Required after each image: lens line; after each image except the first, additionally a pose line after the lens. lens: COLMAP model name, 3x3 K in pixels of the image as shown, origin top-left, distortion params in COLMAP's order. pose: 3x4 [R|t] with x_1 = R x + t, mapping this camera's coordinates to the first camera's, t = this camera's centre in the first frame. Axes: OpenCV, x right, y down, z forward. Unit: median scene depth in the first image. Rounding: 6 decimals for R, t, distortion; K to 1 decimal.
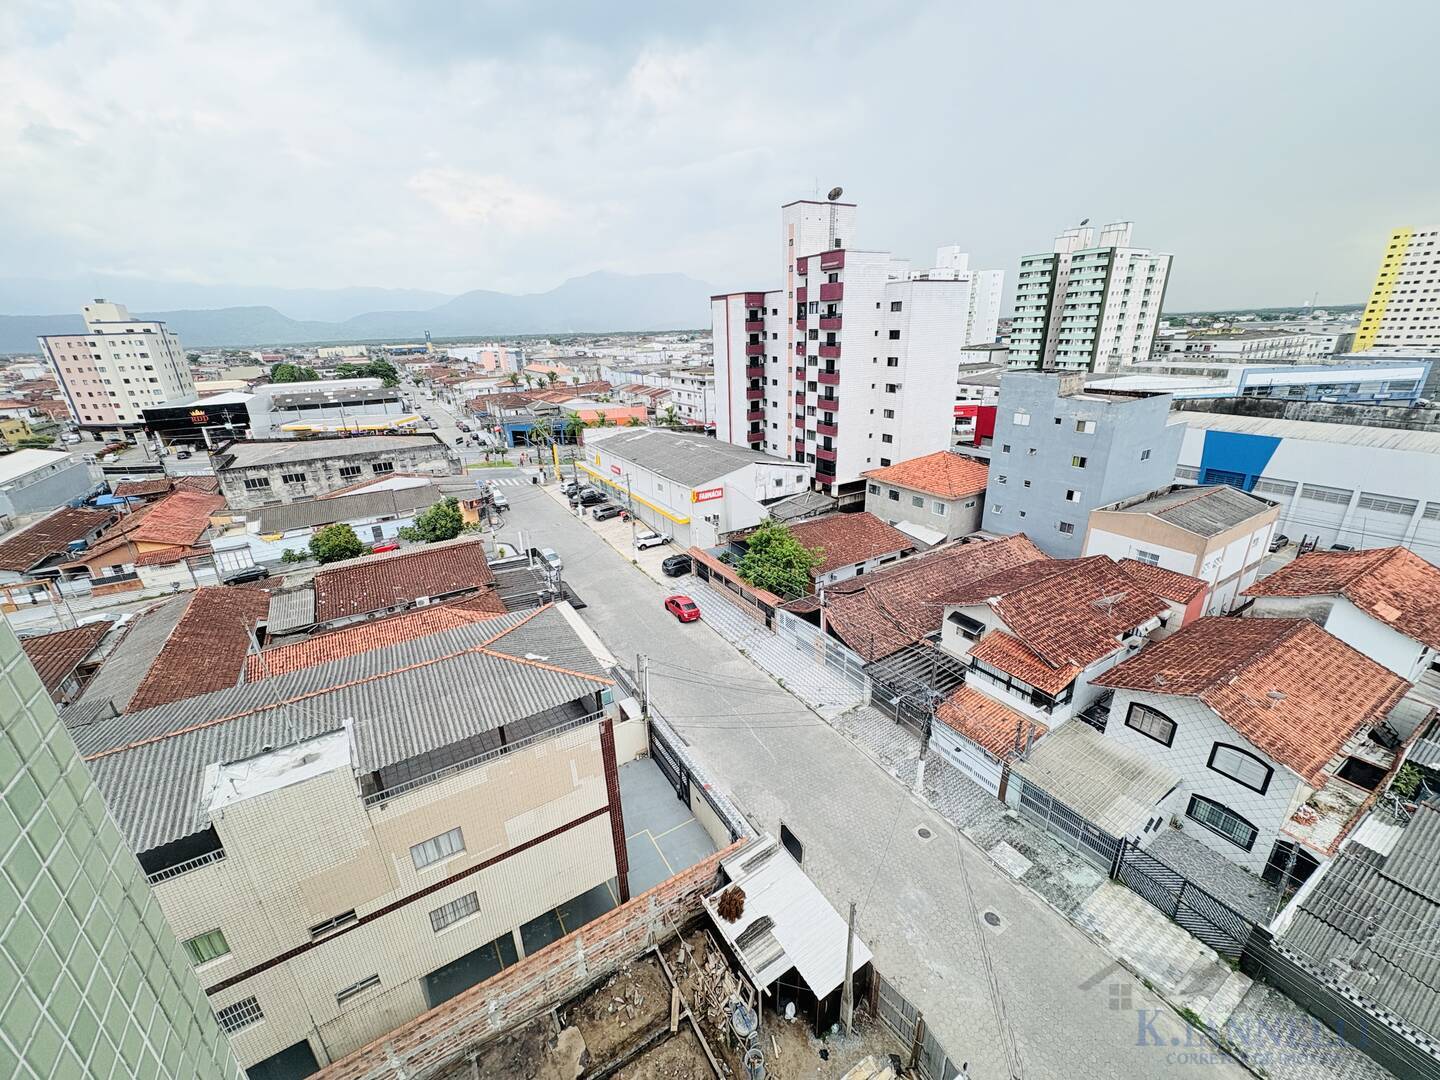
lens RADIAL K [[577.0, 0, 717.9], [0, 577.0, 540.2], [0, 0, 1]] dist [0.002646, 0.000155]
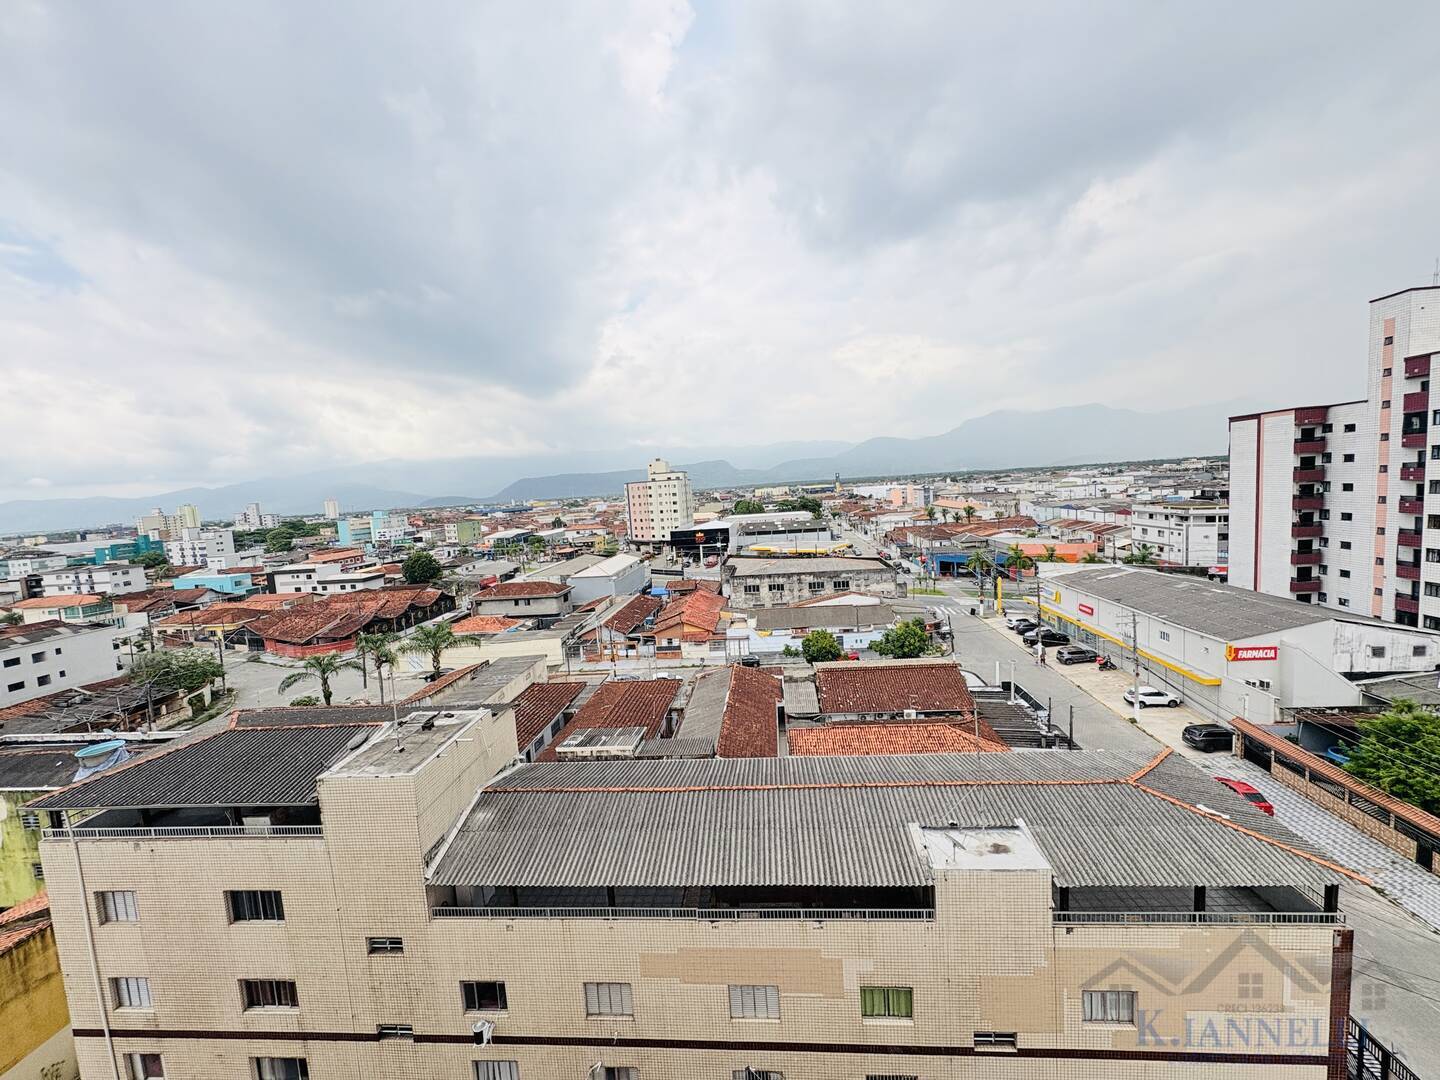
lens RADIAL K [[577.0, 0, 718.4], [0, 577.0, 540.6], [0, 0, 1]] dist [0.002646, 0.000155]
pose [[0.804961, 0.037590, -0.592135, -0.119139], [-0.170186, 0.970684, -0.169733, 0.024377], [0.568396, 0.237402, 0.787760, -0.050570]]
